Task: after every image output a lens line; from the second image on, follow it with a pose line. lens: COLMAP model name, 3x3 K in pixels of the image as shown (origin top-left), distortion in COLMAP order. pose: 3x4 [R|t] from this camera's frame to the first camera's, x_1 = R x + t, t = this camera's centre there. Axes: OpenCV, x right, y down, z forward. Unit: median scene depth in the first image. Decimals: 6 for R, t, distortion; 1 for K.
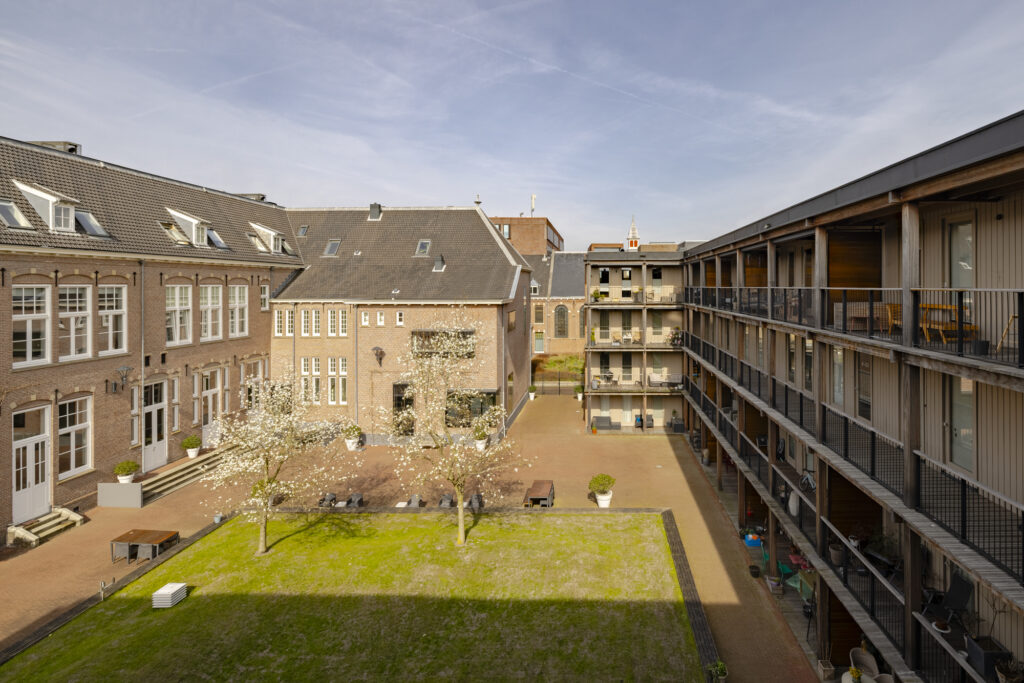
lens RADIAL K [[490.1, 0, 512.0], [0, 490.1, 290.0], [0, 0, 1]] dist [0.000845, 0.000041]
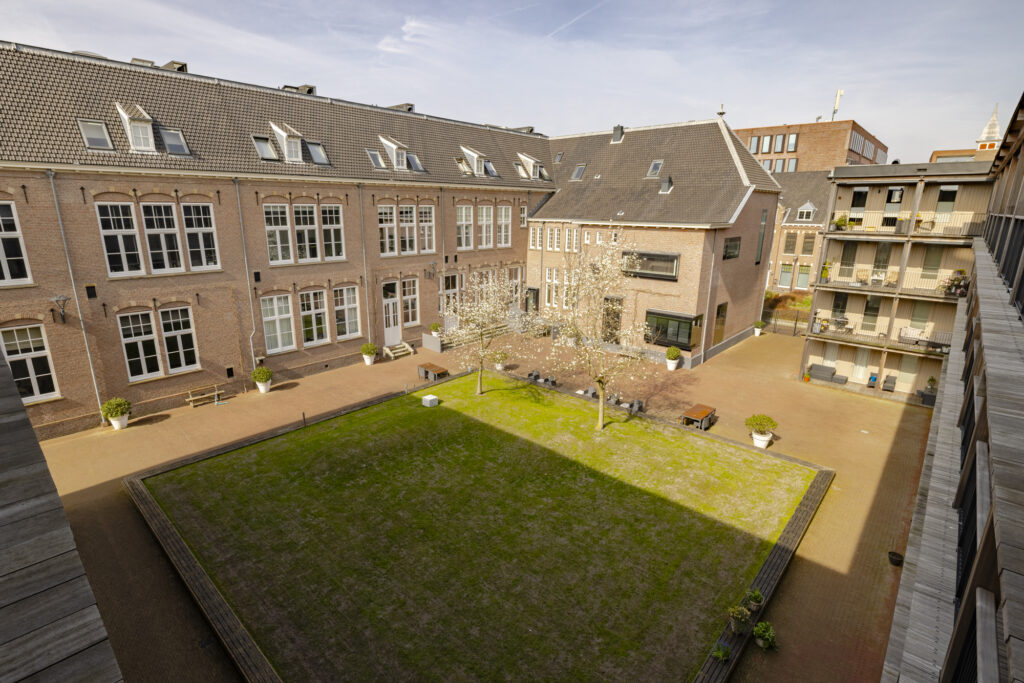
lens RADIAL K [[494.7, 0, 512.0], [0, 494.7, 341.5], [0, 0, 1]] dist [-0.006271, -0.000016]
pose [[0.751112, 0.180325, -0.635070, 0.359228], [-0.014263, 0.966180, 0.257473, -0.001270], [0.660020, -0.184333, 0.728282, 0.006574]]
